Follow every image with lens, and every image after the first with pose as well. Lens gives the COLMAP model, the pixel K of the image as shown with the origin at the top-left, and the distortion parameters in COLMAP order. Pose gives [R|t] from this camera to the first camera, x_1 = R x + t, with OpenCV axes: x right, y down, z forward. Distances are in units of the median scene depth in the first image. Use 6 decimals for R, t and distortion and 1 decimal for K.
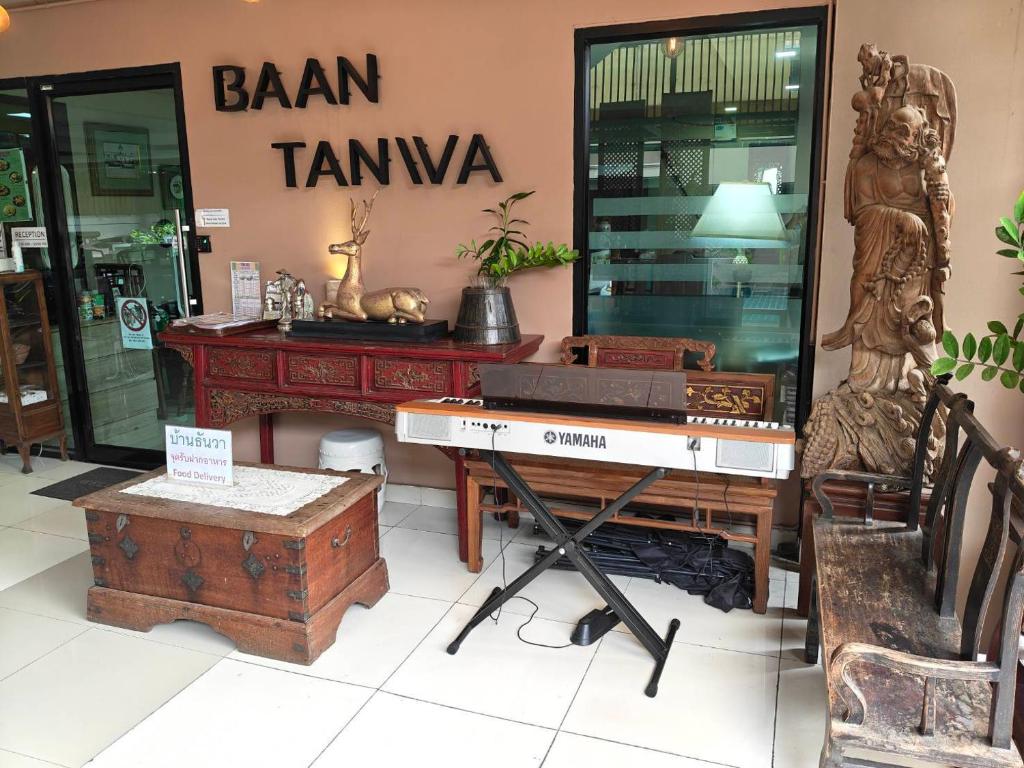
lens RADIAL K [[795.1, 0, 512.0], [0, 795.1, 384.0], [0, 0, 1]] dist [-0.013079, -0.010334]
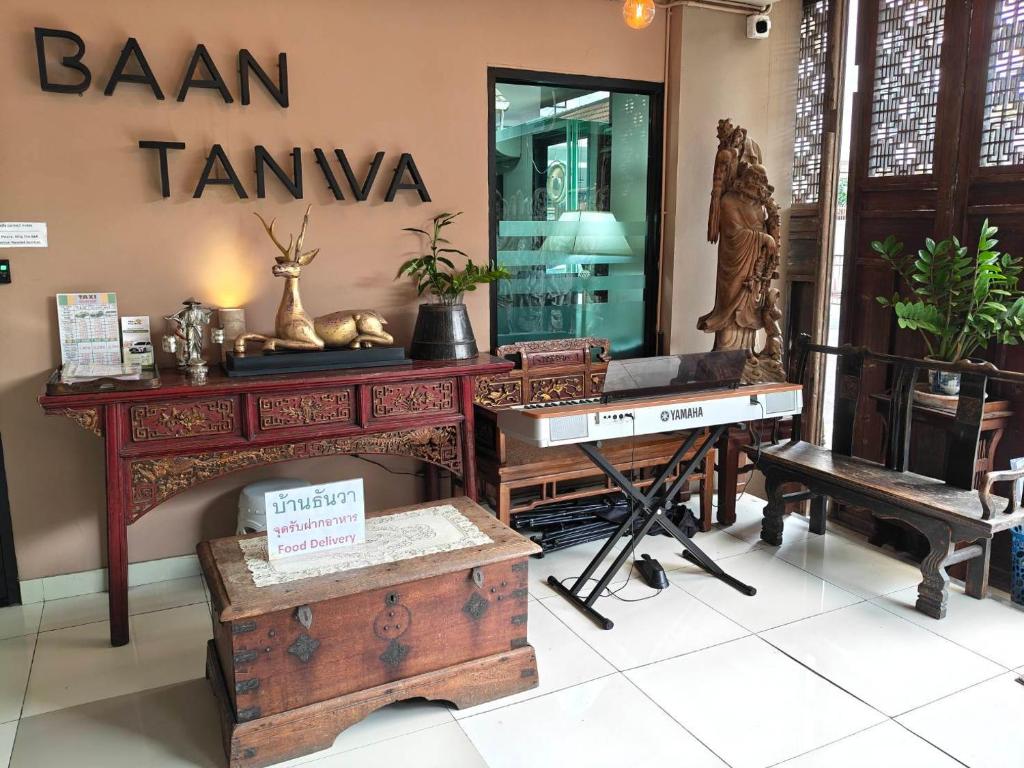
lens RADIAL K [[794.7, 0, 511.5], [0, 794.7, 386.4], [0, 0, 1]] dist [-0.014293, -0.010126]
pose [[0.691986, -0.123111, 0.711336, -0.685396], [0.147198, 0.988713, 0.027923, -0.031896], [-0.706745, 0.085385, 0.702297, 0.224928]]
